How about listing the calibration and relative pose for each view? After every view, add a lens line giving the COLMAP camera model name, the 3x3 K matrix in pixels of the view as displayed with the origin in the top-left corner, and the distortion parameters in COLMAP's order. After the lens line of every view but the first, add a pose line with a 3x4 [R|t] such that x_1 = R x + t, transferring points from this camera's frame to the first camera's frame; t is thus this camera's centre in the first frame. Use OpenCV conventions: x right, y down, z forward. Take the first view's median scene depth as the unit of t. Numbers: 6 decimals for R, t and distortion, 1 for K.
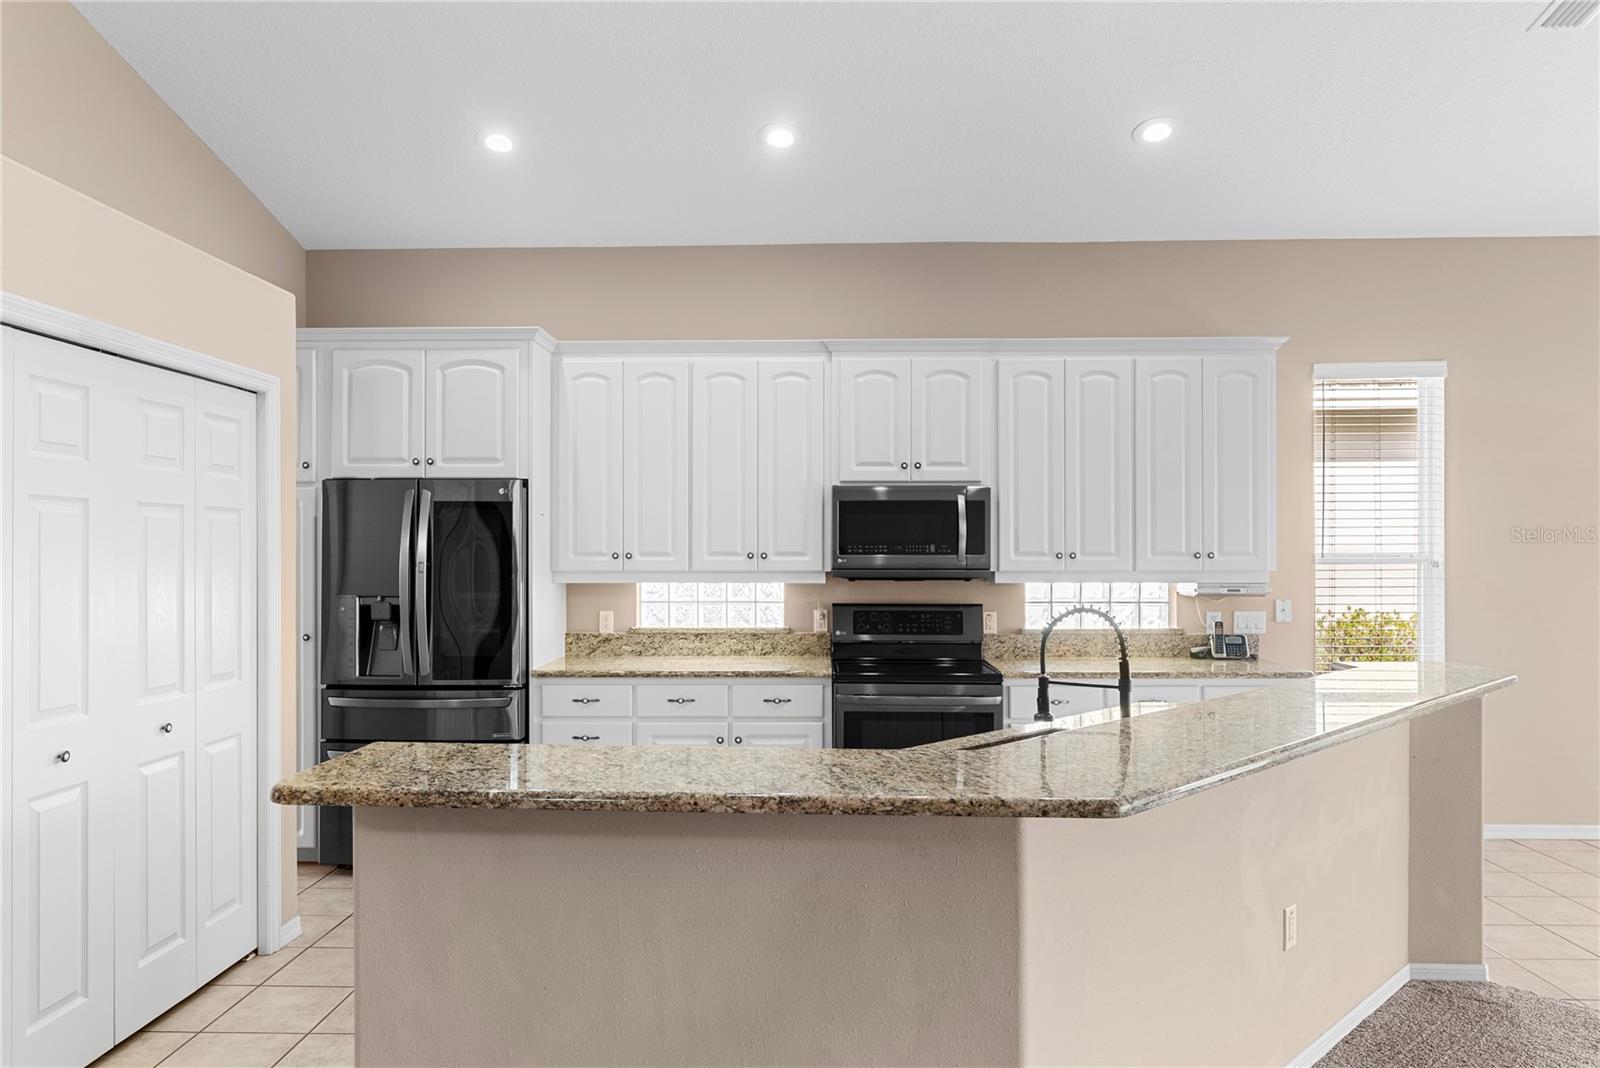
lens RADIAL K [[1035.2, 0, 804.0], [0, 1035.2, 551.6], [0, 0, 1]] dist [-0.000868, 0.001678]
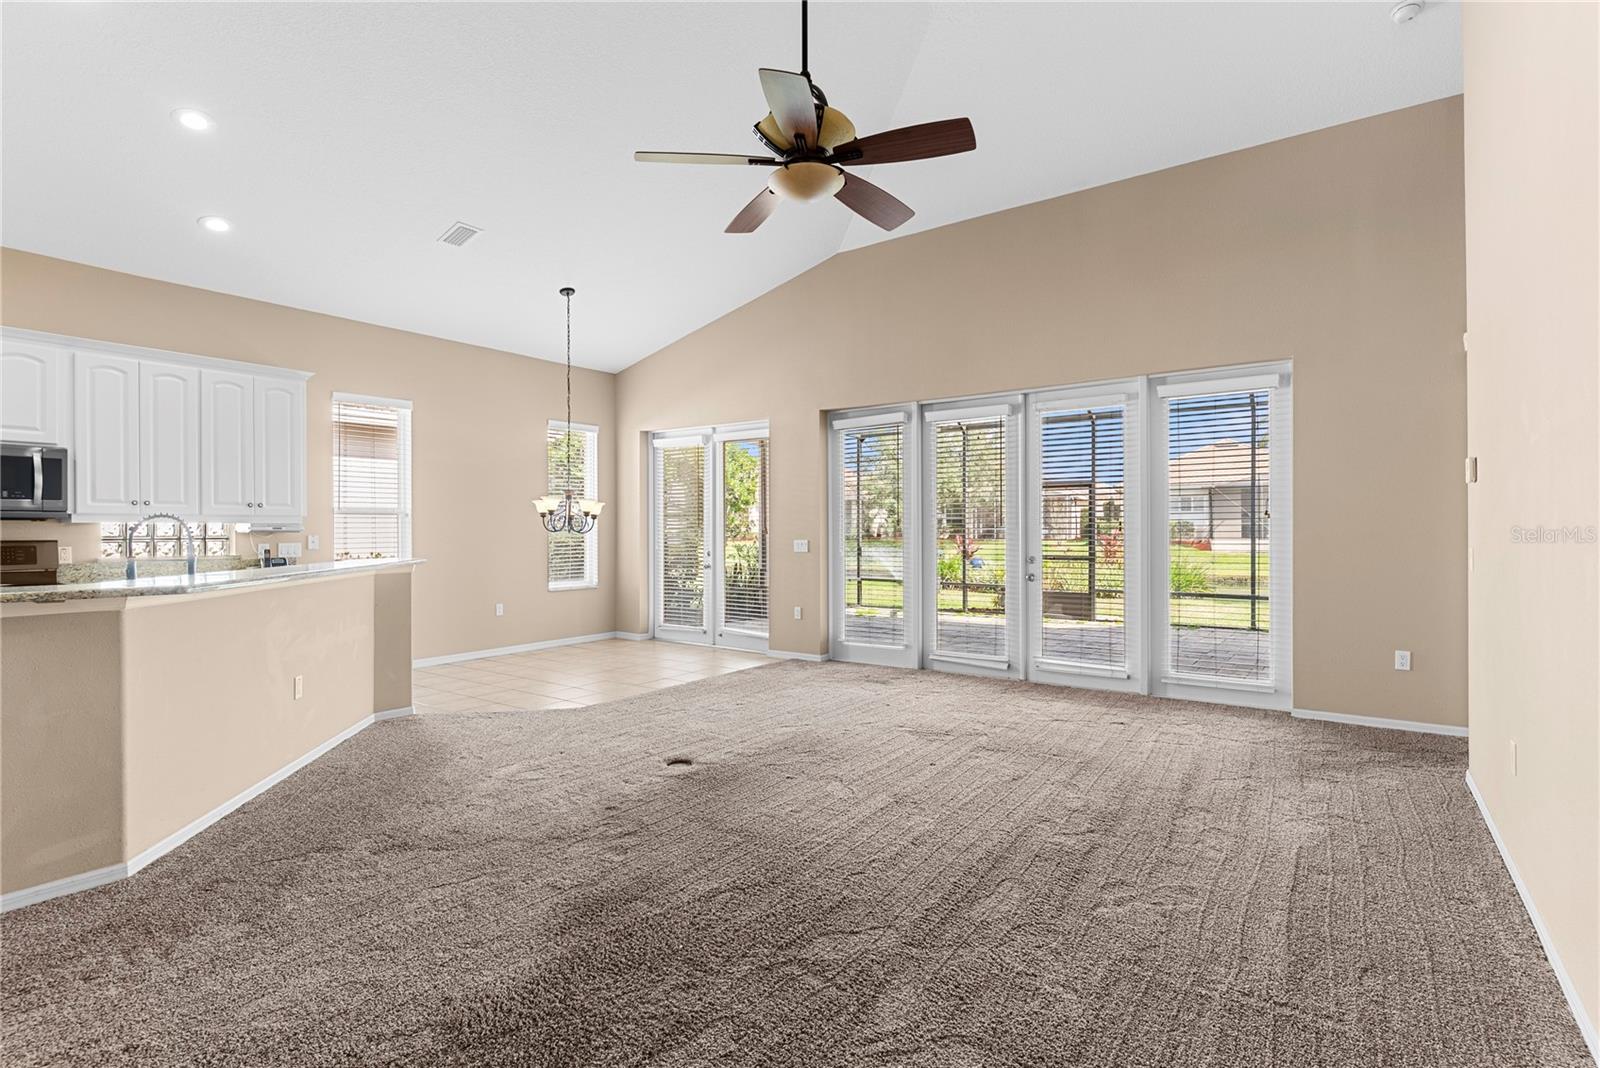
lens RADIAL K [[766.3, 0, 802.3], [0, 766.3, 530.7], [0, 0, 1]] dist [-0.000519, 0.000242]
pose [[0.564925, -0.001392, 0.825141, -0.094585], [0.002907, 0.999996, -0.000304, 0.043996], [-0.825137, 0.002570, 0.564926, -0.315935]]
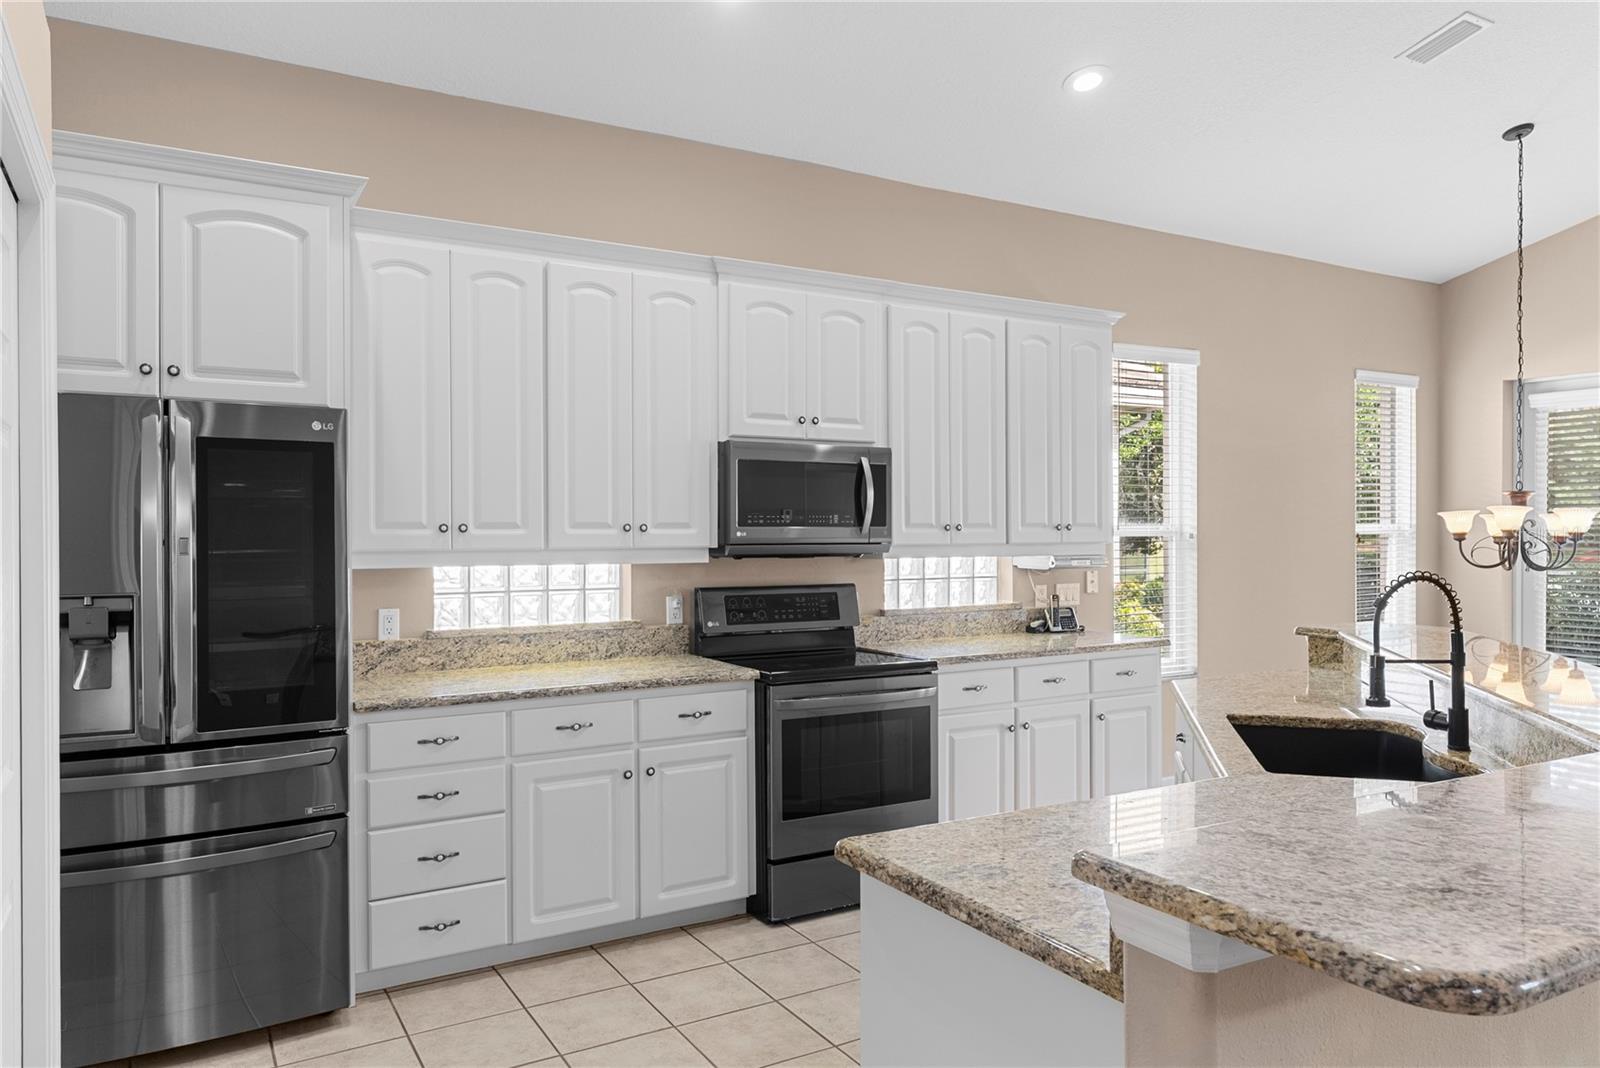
lens RADIAL K [[1077.3, 0, 800.0], [0, 1077.3, 534.0], [0, 0, 1]] dist [0.005085, -0.000299]
pose [[0.853484, -0.003490, 0.521107, -0.355892], [0.003608, 0.999993, 0.000788, 0.008311], [-0.521106, 0.001208, 0.853491, 0.256998]]
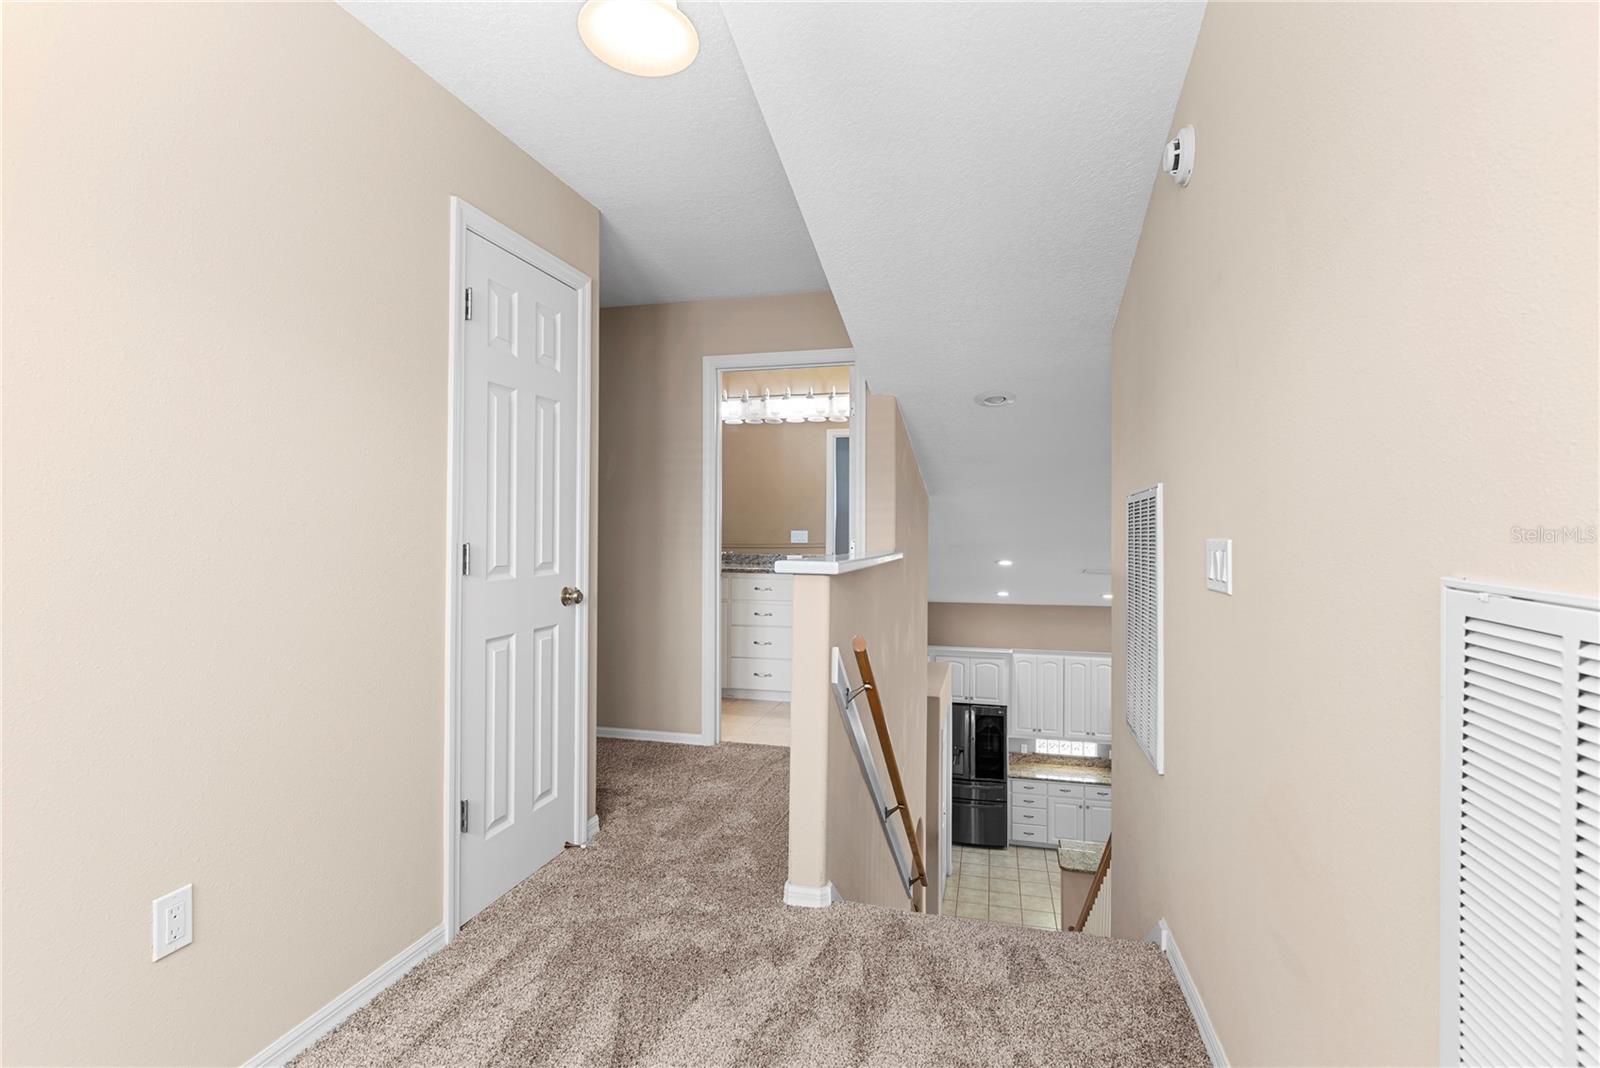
lens RADIAL K [[768.3, 0, 800.5], [0, 768.3, 527.0], [0, 0, 1]] dist [0.000312, 0.000601]
pose [[0.973626, 0.001372, -0.228144, -0.319059], [-0.003459, 0.999956, -0.008748, -0.502277], [0.228122, 0.009306, 0.973588, -1.078158]]
